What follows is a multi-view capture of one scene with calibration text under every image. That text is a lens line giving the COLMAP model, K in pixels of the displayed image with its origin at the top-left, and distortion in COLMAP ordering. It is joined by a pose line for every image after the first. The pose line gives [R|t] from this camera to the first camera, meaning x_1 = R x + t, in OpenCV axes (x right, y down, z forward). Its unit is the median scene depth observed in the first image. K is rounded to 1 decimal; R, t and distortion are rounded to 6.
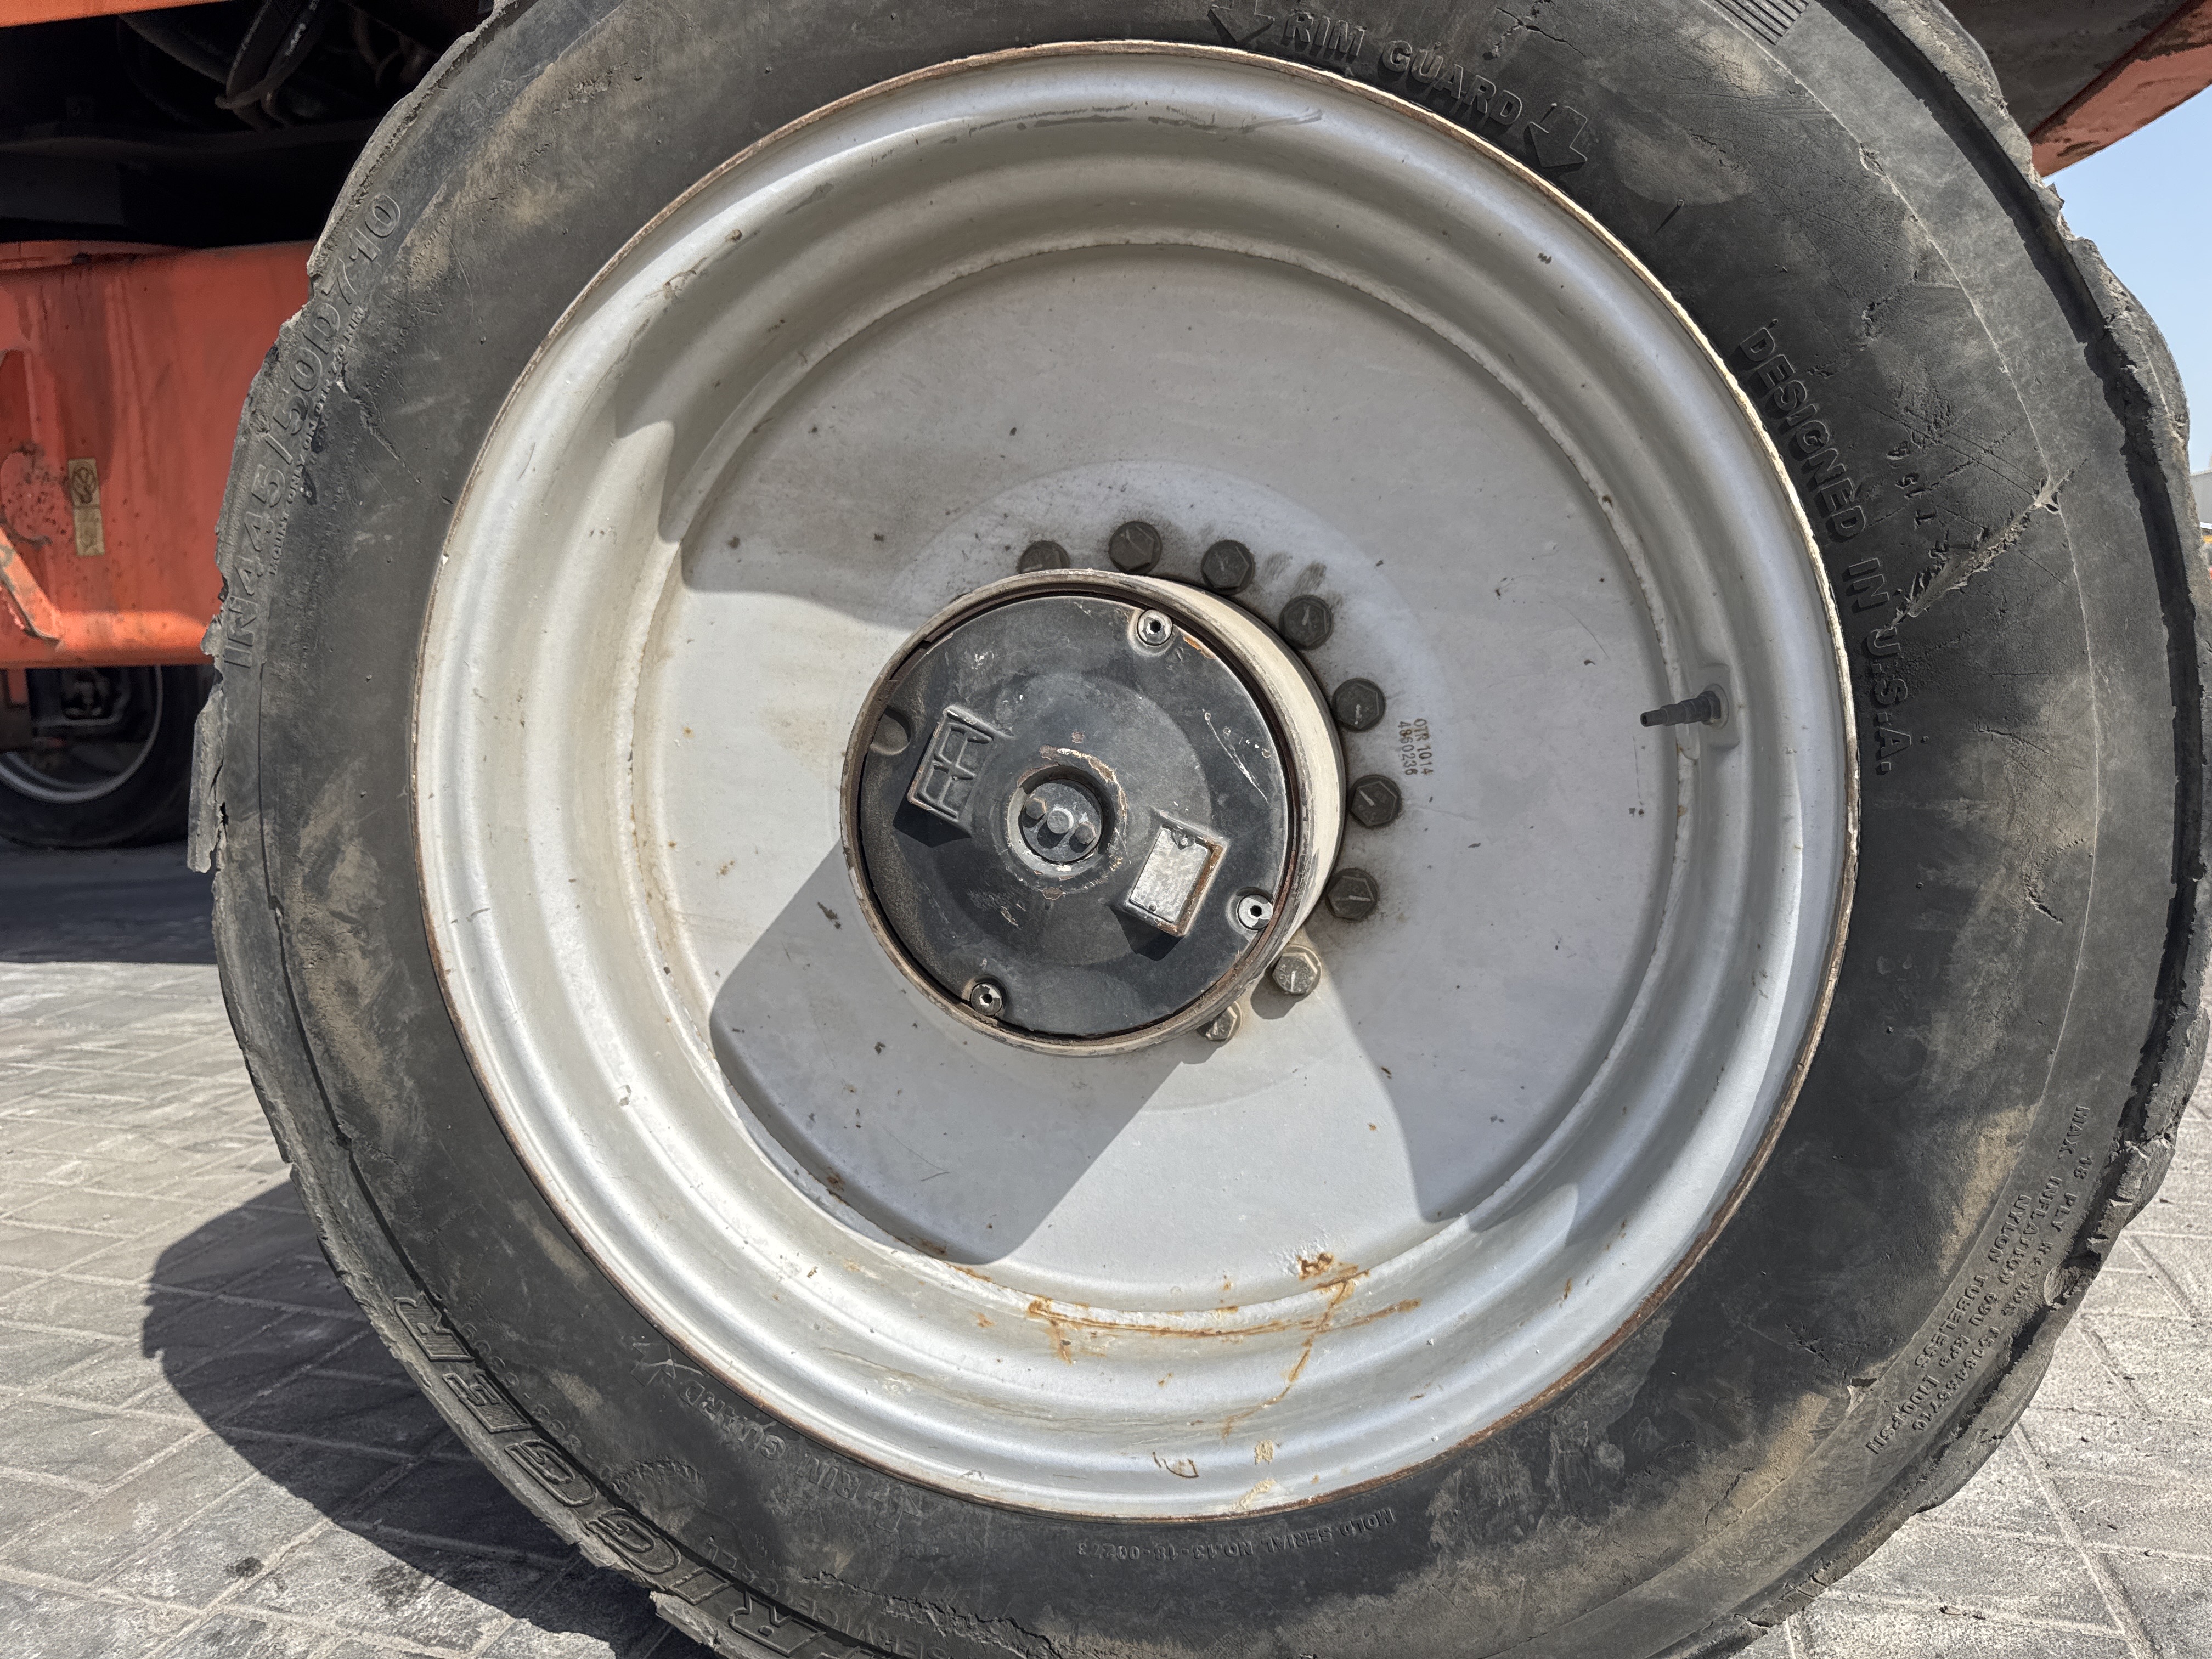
lens RADIAL K [[1545.4, 0, 1105.6], [0, 1545.4, 840.5], [0, 0, 1]] dist [0.036325, -0.006923]
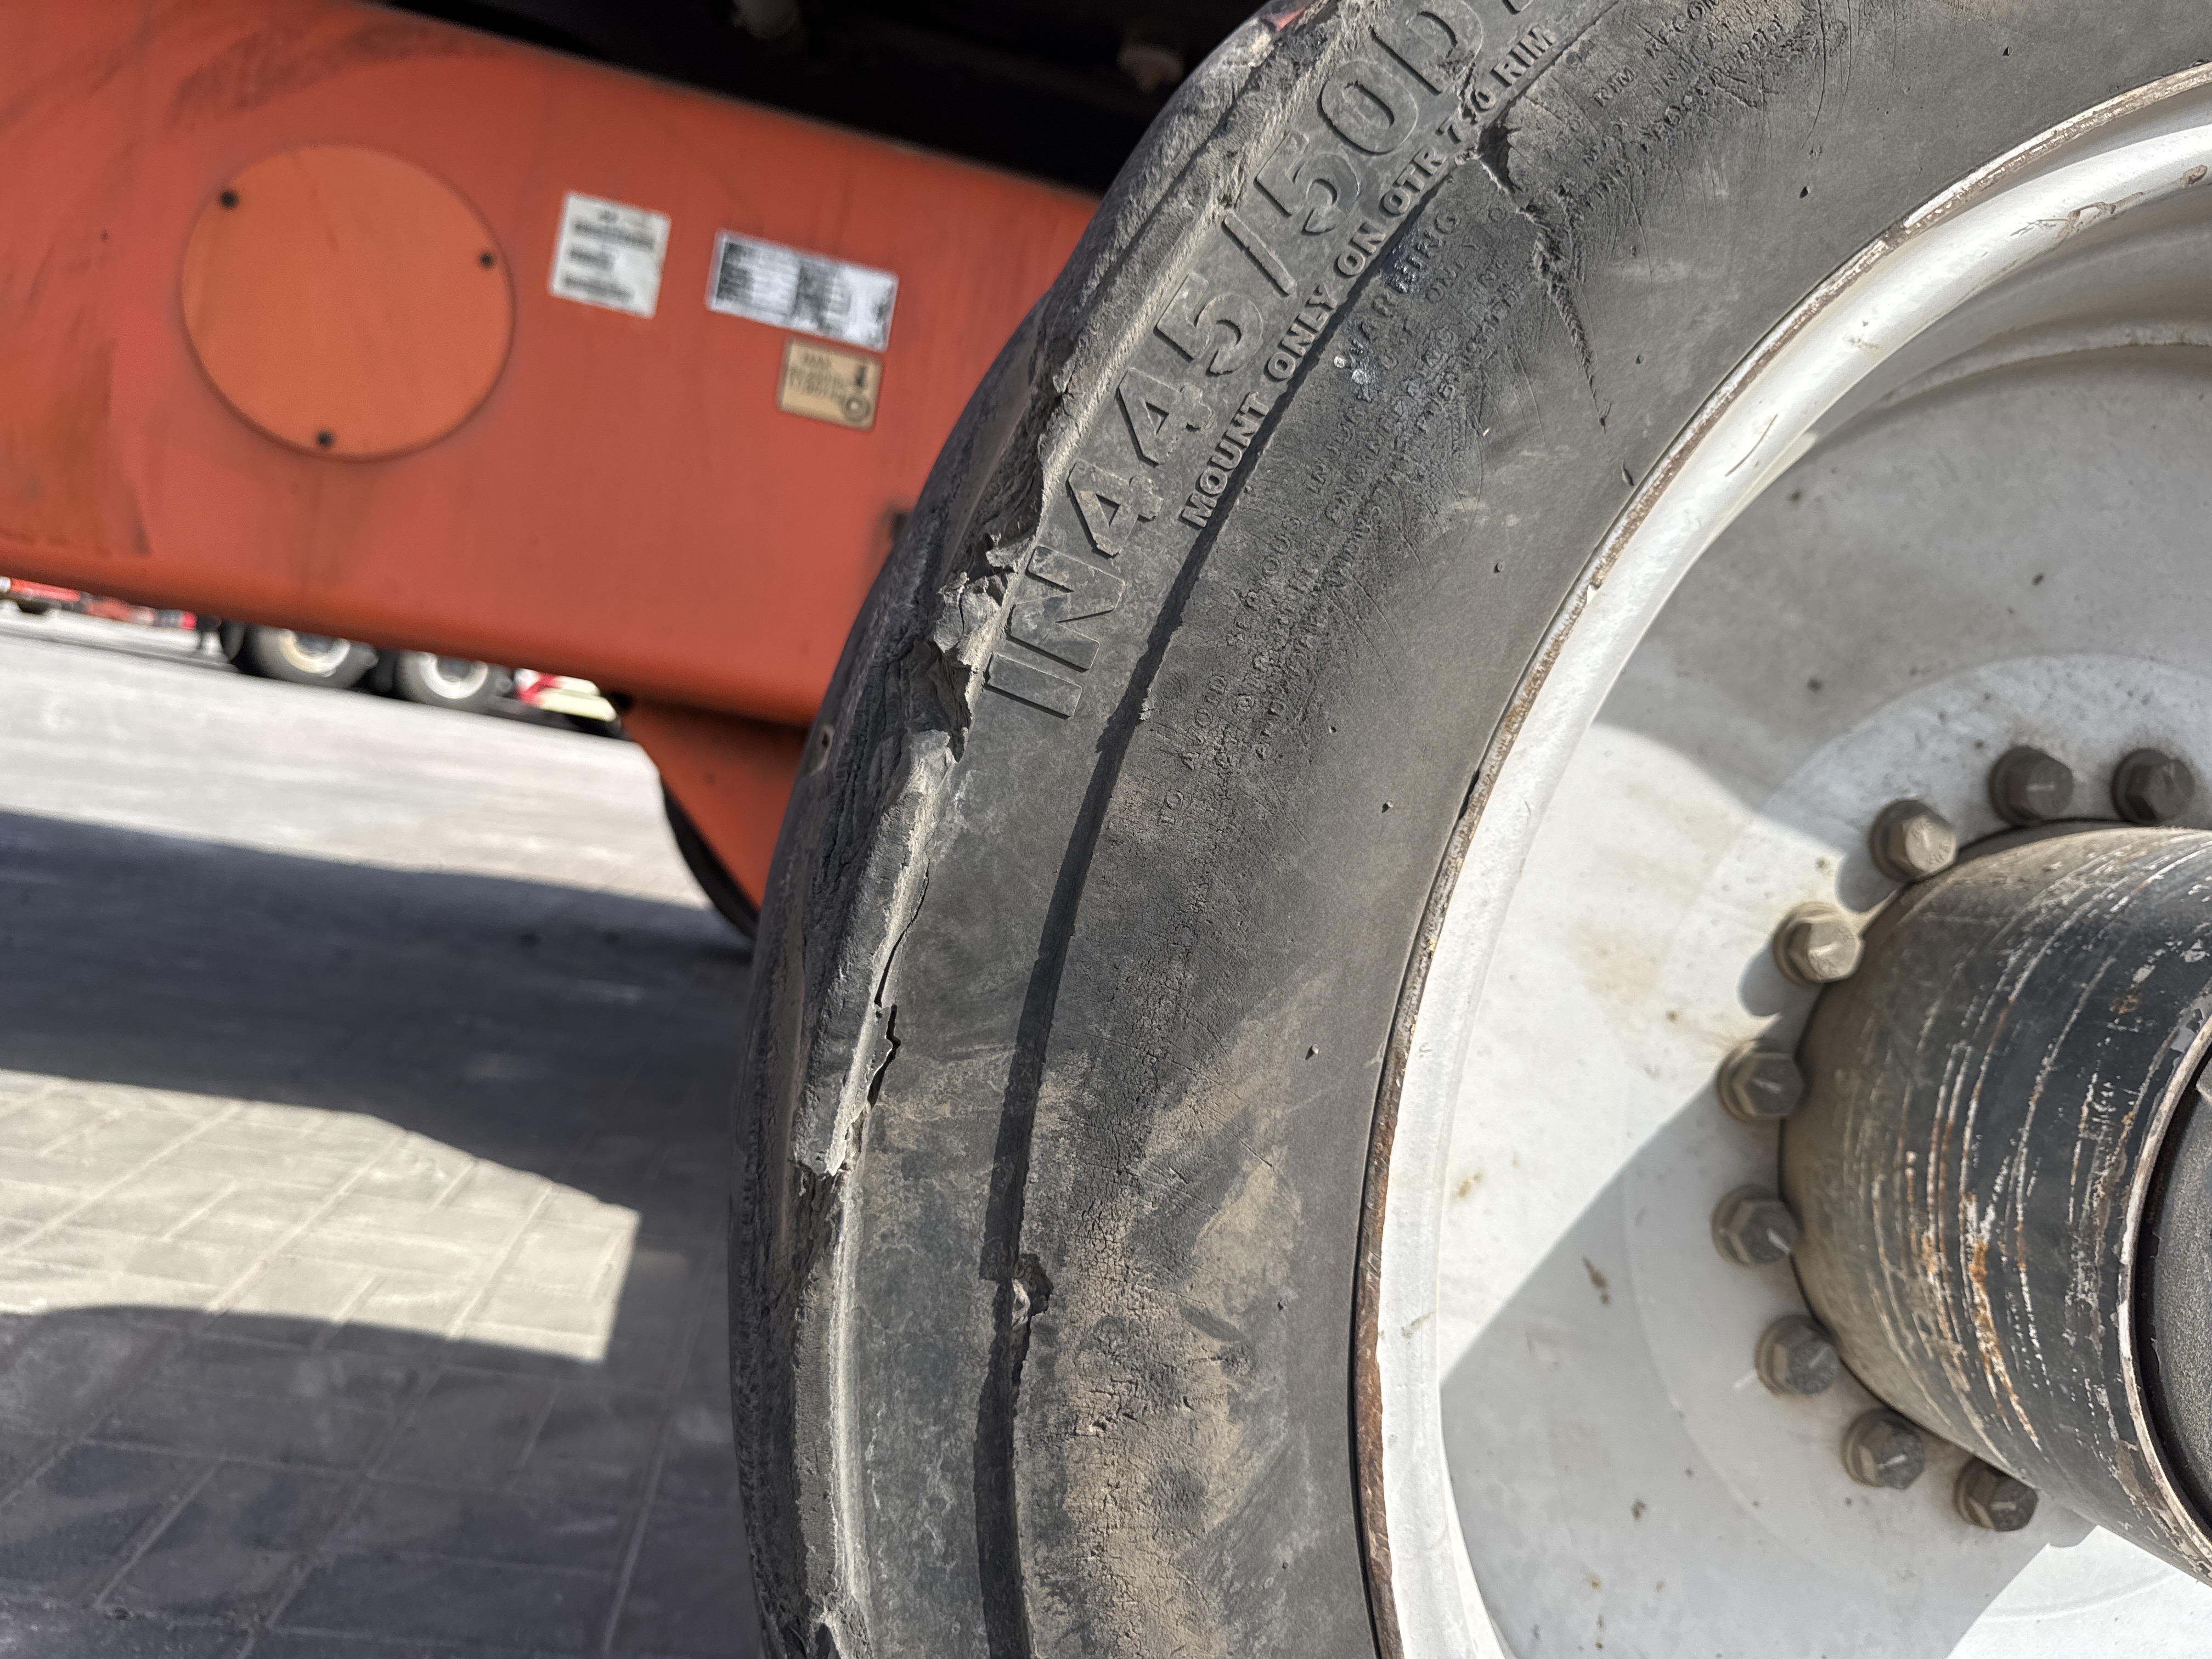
lens RADIAL K [[1605.1, 0, 1114.8], [0, 1605.1, 824.9], [0, 0, 1]] dist [-0.012237, -0.010507]
pose [[0.889822, 0.172479, 0.422455, -0.720492], [-0.140366, 0.984383, -0.106247, -0.036313], [-0.434183, 0.035242, 0.900135, 0.600013]]
